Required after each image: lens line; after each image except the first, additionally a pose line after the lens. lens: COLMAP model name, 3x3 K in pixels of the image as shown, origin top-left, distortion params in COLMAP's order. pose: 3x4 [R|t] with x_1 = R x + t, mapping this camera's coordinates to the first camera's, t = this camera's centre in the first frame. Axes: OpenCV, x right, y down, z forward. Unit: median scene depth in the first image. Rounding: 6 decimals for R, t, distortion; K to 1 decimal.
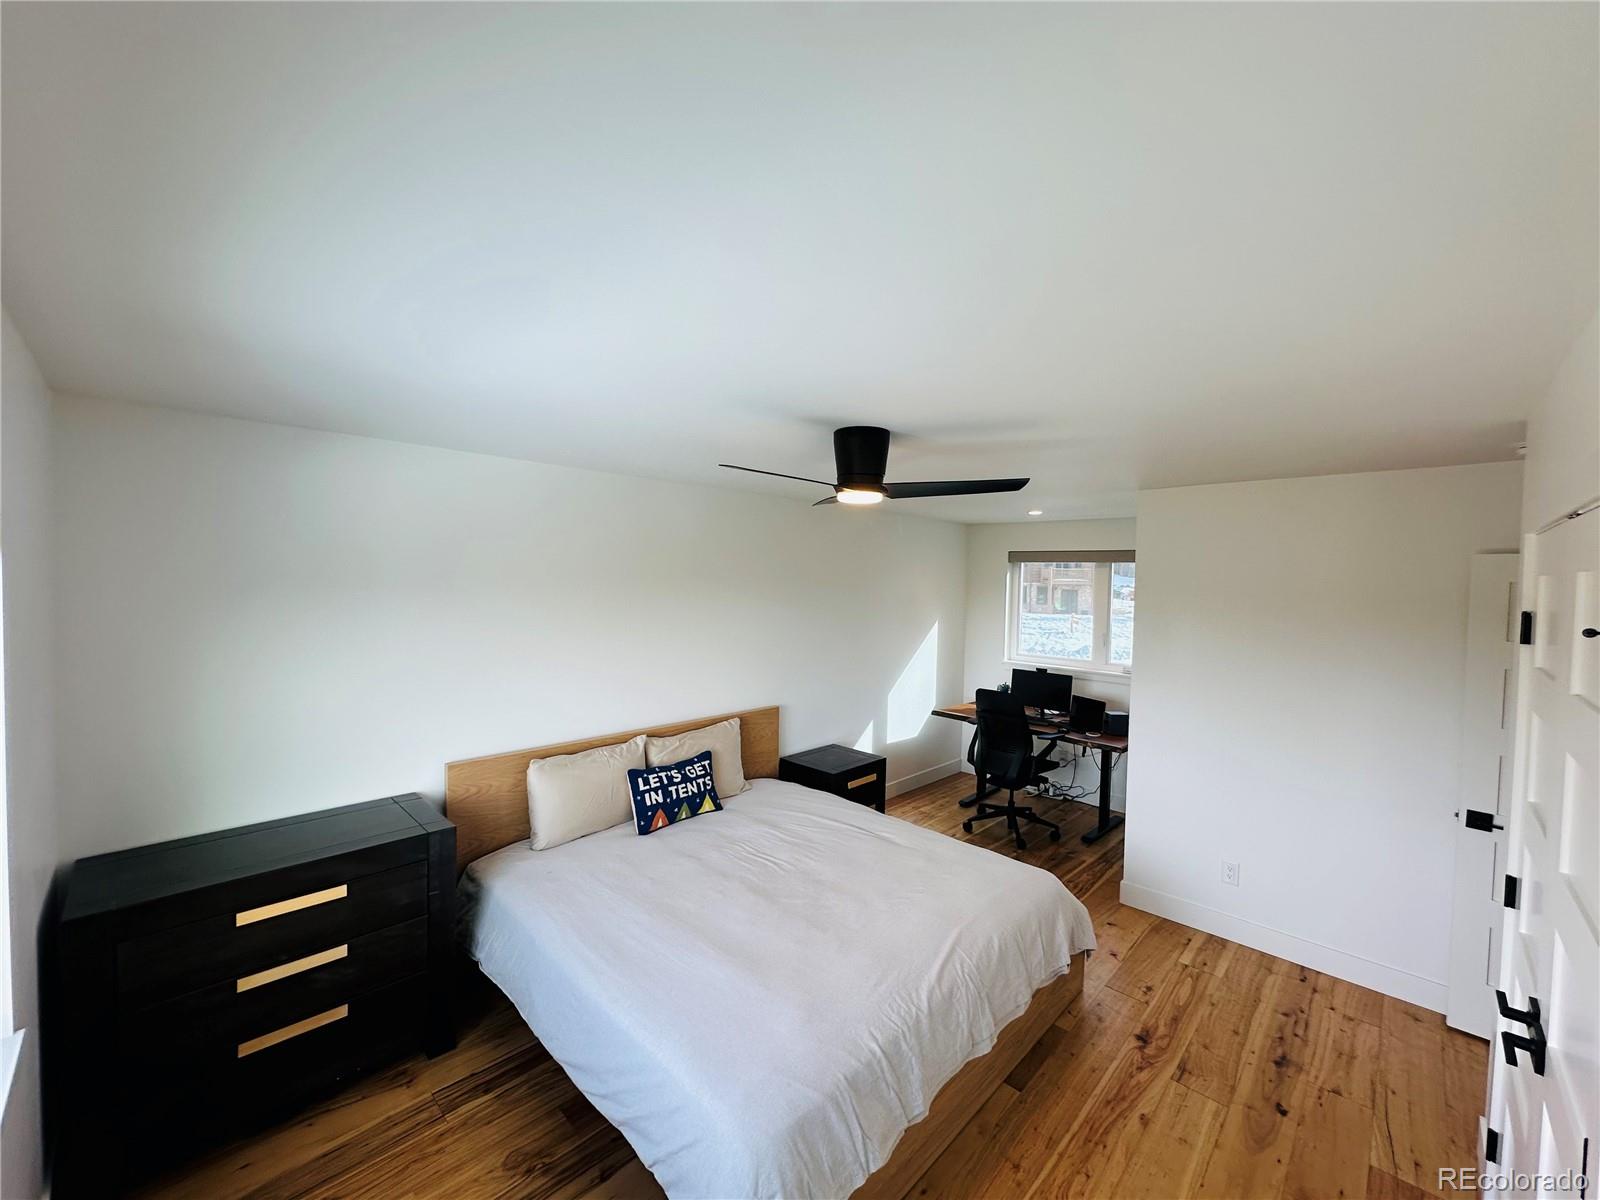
lens RADIAL K [[639.6, 0, 800.0], [0, 639.6, 602.2], [0, 0, 1]] dist [-0.005701, 0.000360]
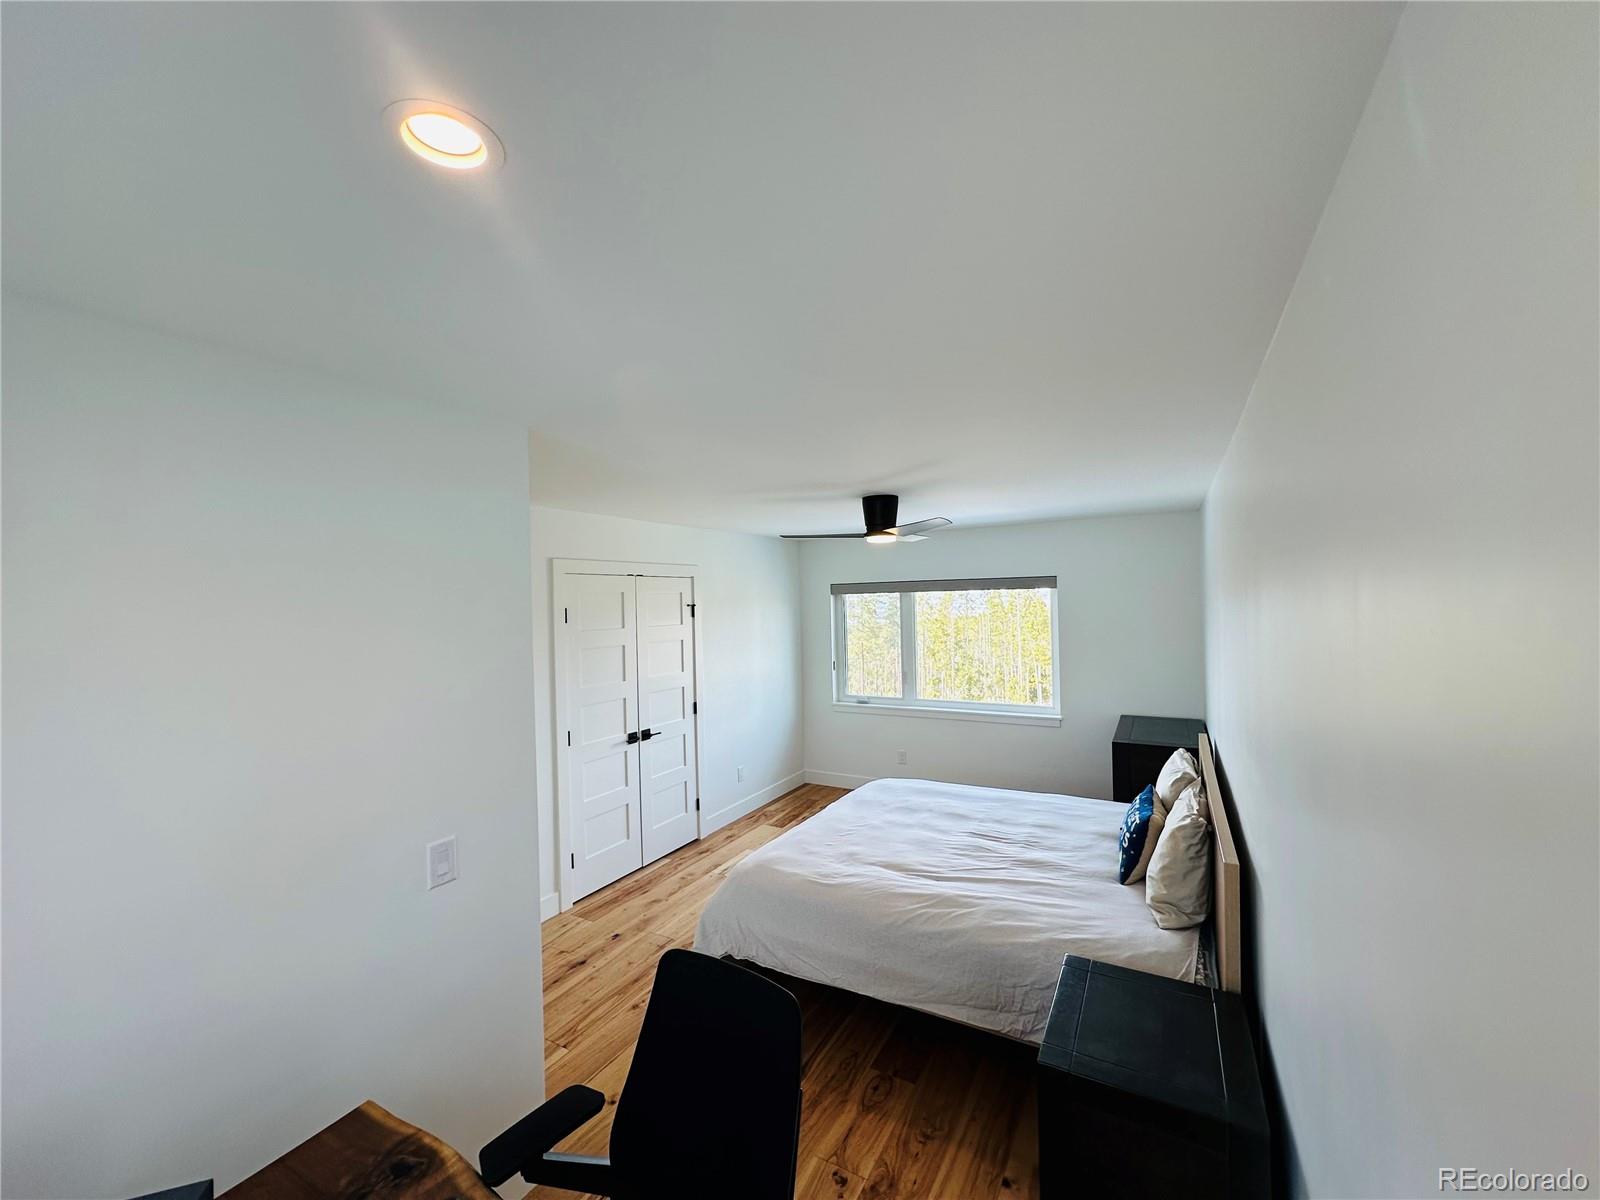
lens RADIAL K [[639.6, 0, 798.1], [0, 639.6, 592.8], [0, 0, 1]] dist [-0.005701, 0.000360]
pose [[-0.969714, 0.005764, -0.244176, 0.479282], [-0.000584, 0.999664, 0.025917, -0.053904], [0.244244, 0.025275, -0.969384, 1.775140]]
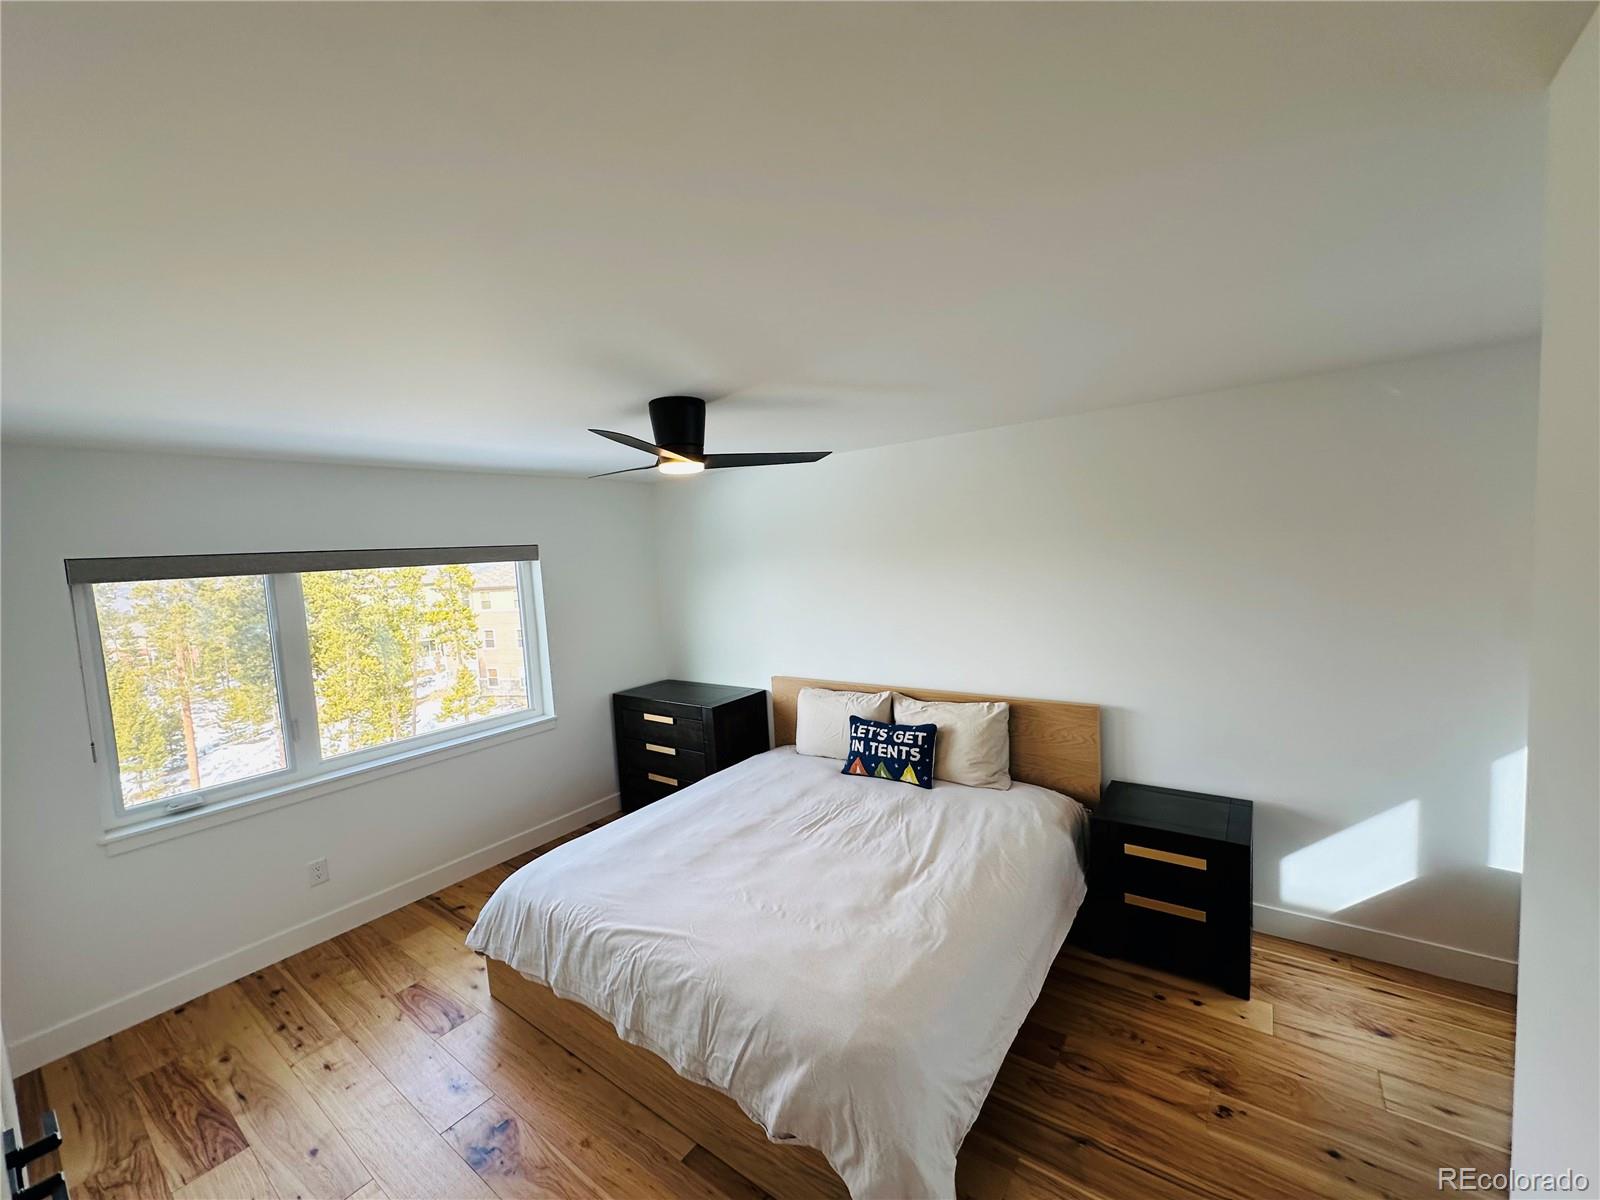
lens RADIAL K [[639.6, 0, 796.6], [0, 639.6, 602.8], [0, 0, 1]] dist [-0.005701, 0.000360]
pose [[0.140528, 0.055293, -0.988531, 0.806960], [0.021522, 0.998033, 0.058884, -0.003641], [0.989843, -0.029550, 0.139062, 0.740171]]
